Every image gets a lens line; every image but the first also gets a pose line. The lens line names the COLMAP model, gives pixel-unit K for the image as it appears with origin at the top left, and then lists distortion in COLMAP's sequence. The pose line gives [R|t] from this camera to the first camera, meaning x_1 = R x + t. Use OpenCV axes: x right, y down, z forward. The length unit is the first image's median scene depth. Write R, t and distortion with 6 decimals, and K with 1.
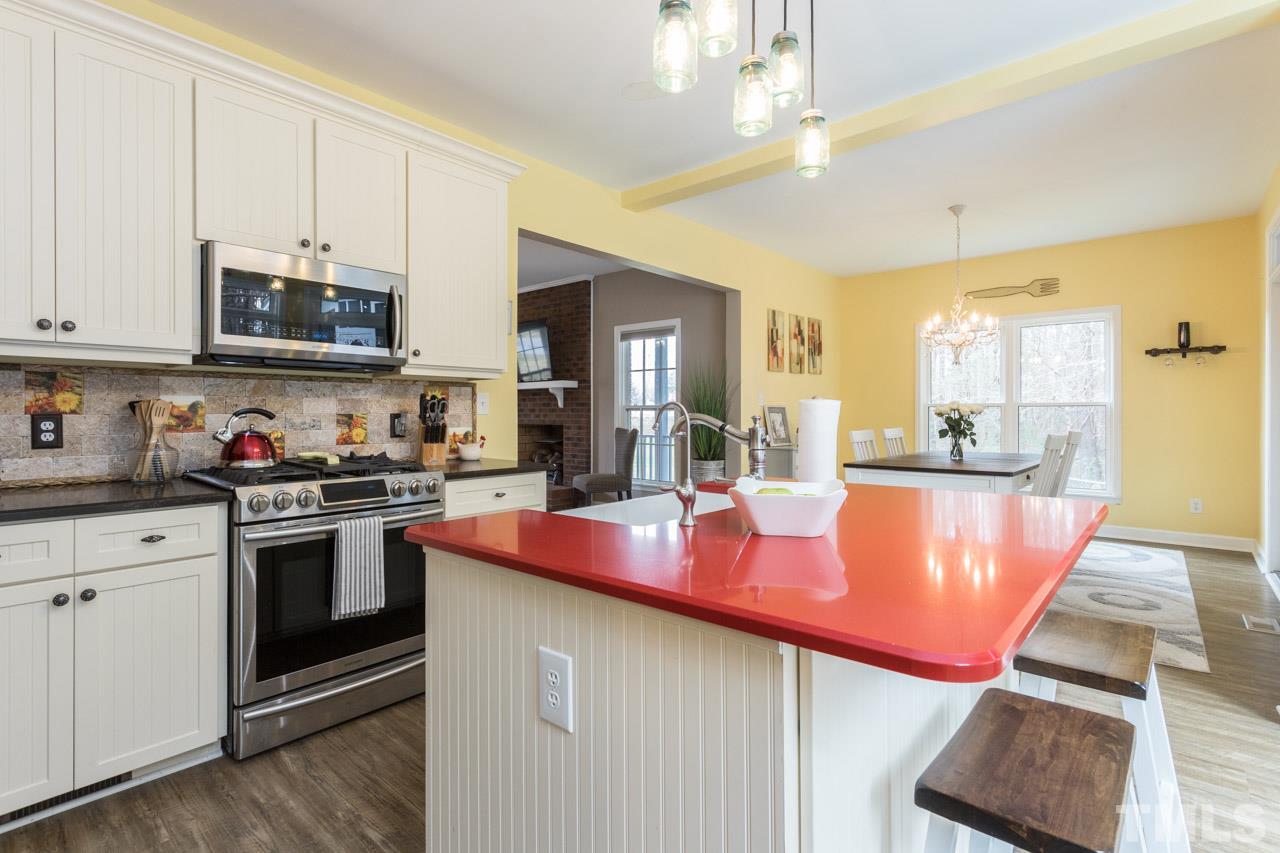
lens RADIAL K [[604.4, 0, 642.9], [0, 604.4, 411.9], [0, 0, 1]] dist [0.001208, 0.000221]
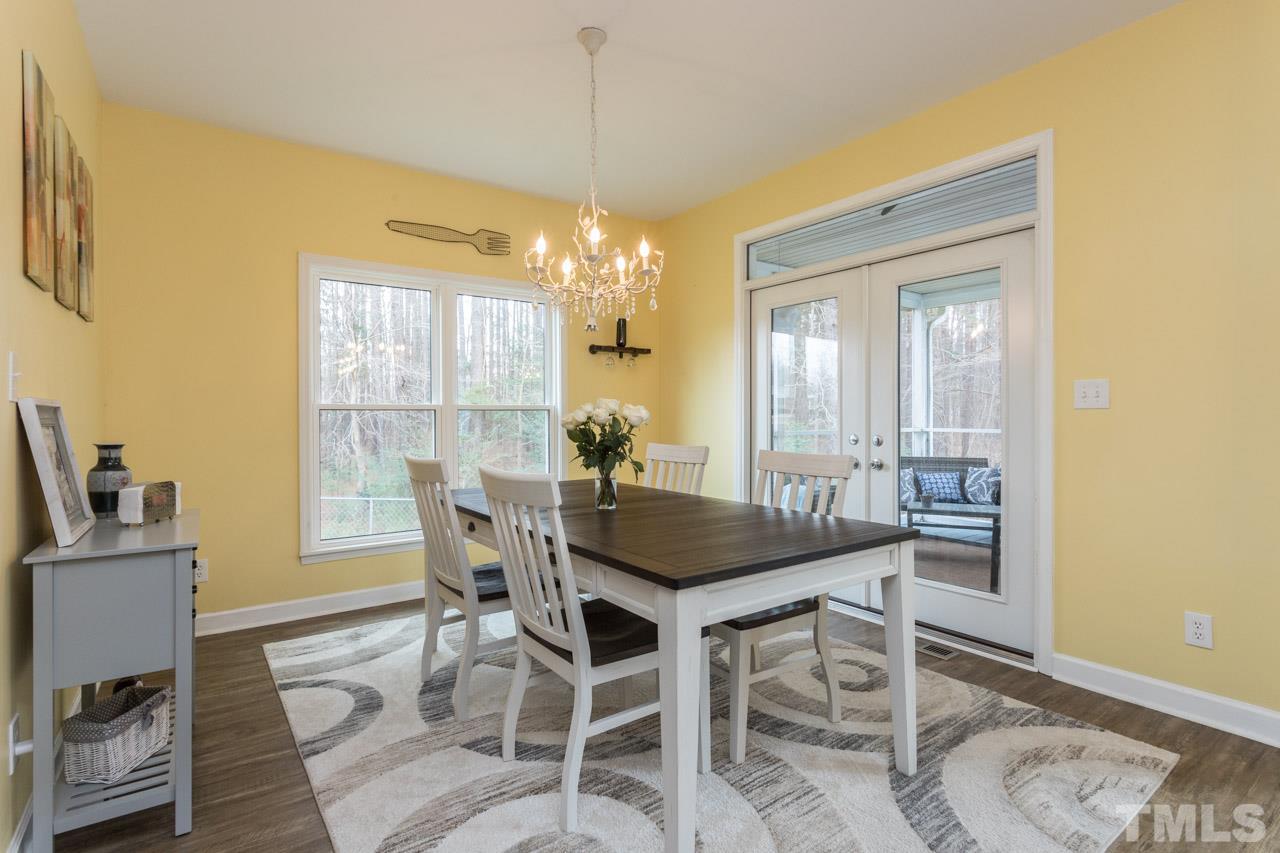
lens RADIAL K [[619.7, 0, 630.9], [0, 619.7, 419.8], [0, 0, 1]] dist [-0.000688, -0.000166]
pose [[0.246439, -0.009416, 0.969113, -0.002204], [0.002851, 0.999956, 0.008990, -0.005497], [-0.969154, 0.000547, 0.246454, 0.756585]]
